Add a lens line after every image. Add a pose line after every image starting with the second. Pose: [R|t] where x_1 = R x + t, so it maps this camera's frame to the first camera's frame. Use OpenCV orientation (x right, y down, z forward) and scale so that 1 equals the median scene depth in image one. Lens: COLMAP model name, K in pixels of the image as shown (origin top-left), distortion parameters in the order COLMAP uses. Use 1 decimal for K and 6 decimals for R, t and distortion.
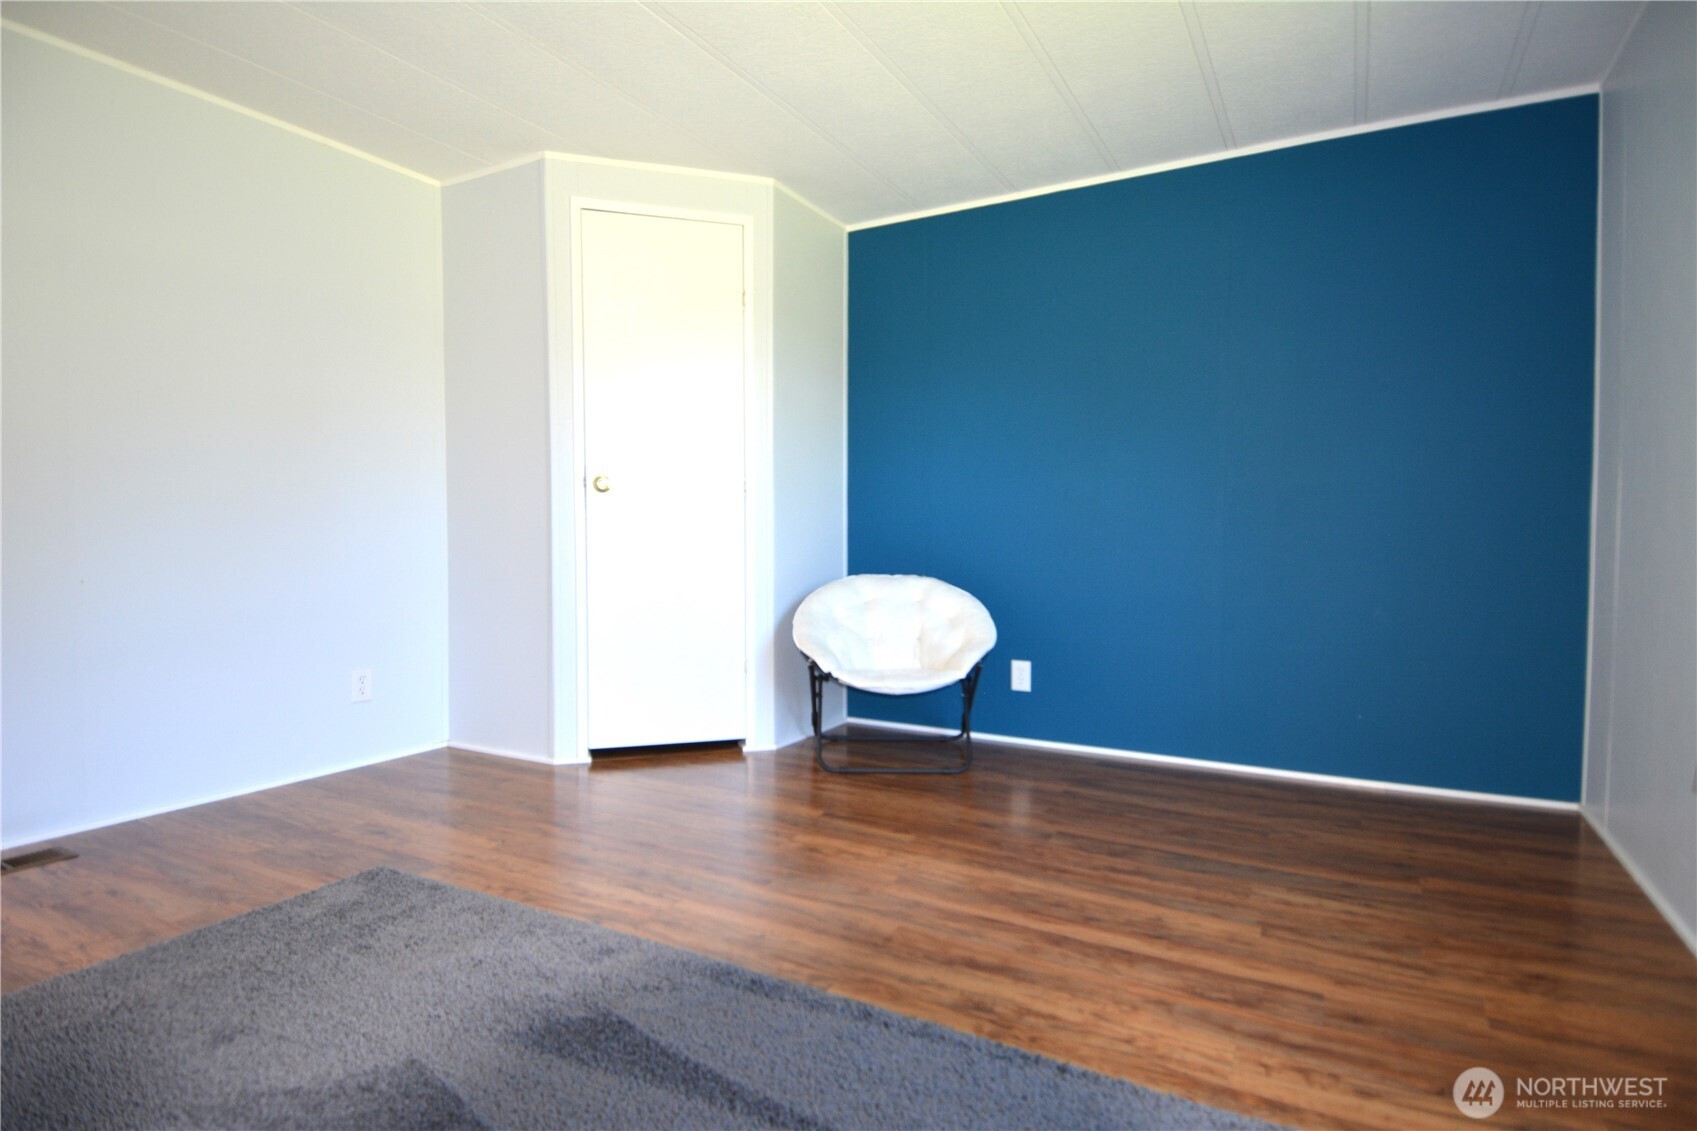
lens RADIAL K [[890.6, 0, 841.9], [0, 890.6, 565.2], [0, 0, 1]] dist [0.049477, -0.051229]
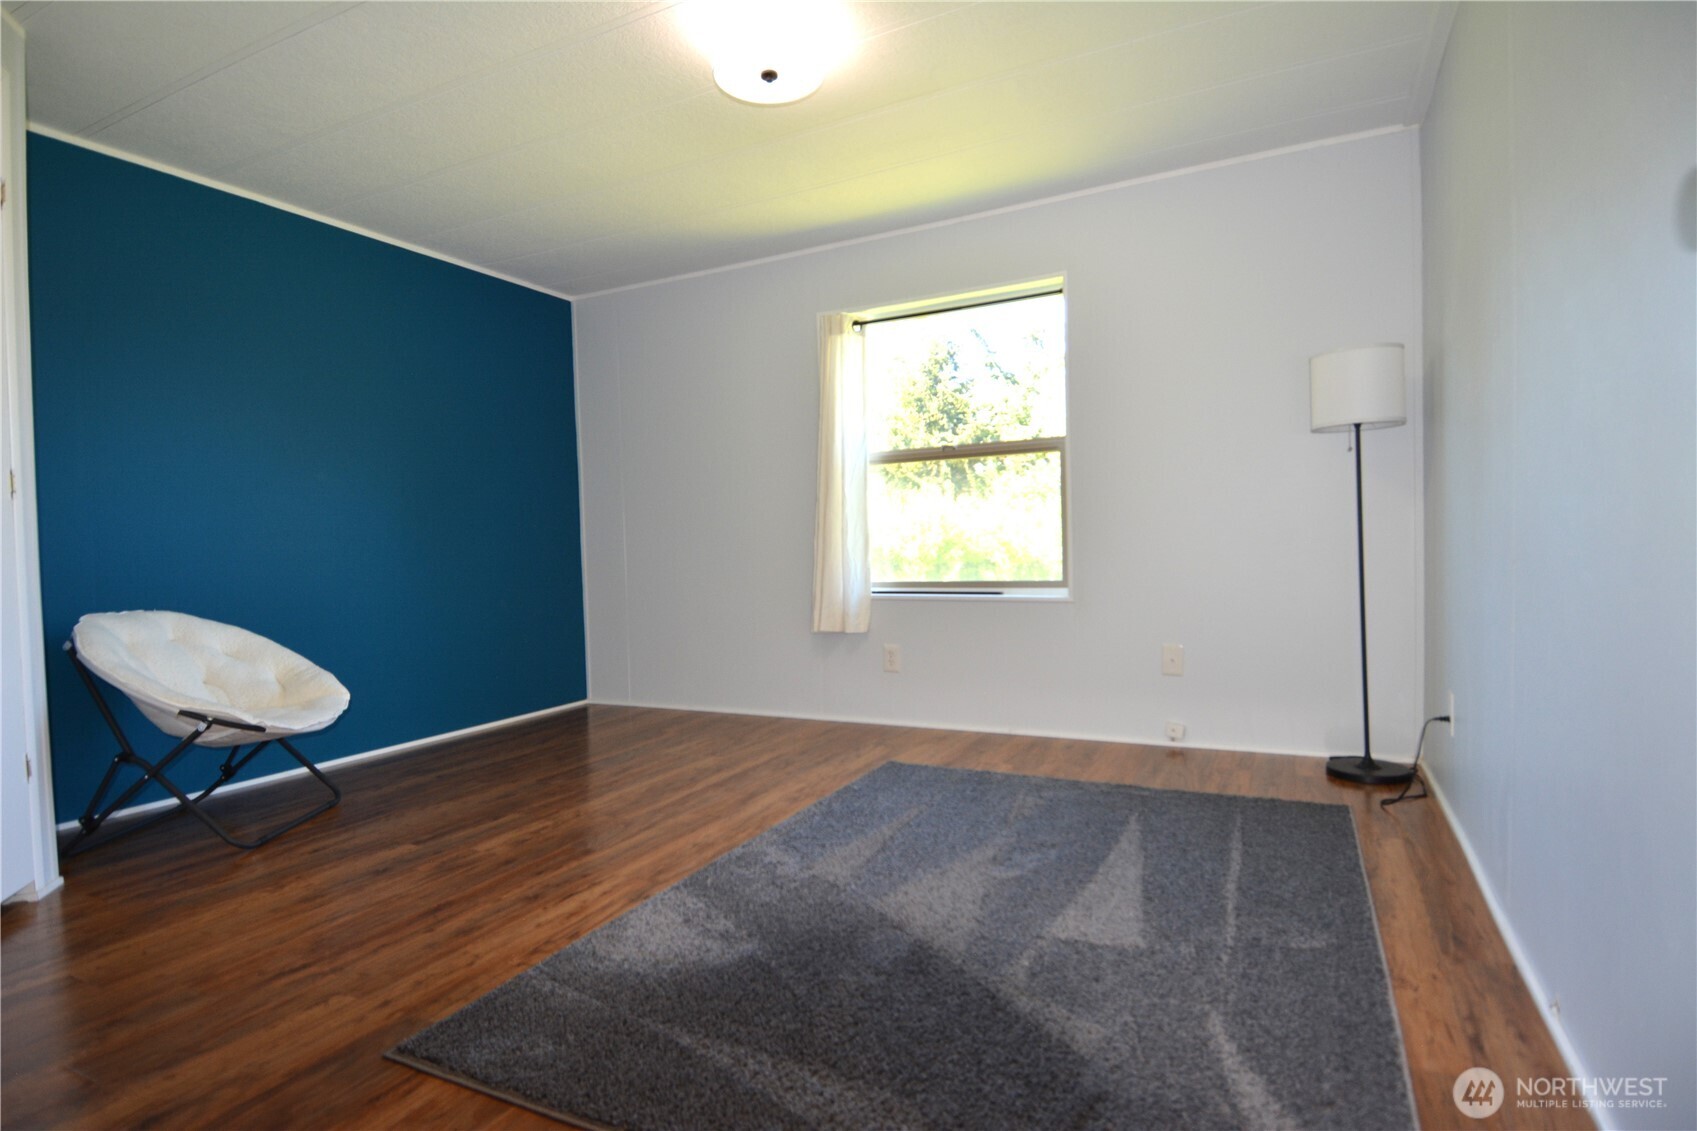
lens RADIAL K [[890.6, 0, 841.9], [0, 890.6, 565.2], [0, 0, 1]] dist [0.049477, -0.051229]
pose [[-0.048251, -0.021278, 0.998609, -1.046901], [0.065670, 0.997542, 0.024428, -0.009958], [-0.996674, 0.066757, -0.046735, 0.610256]]
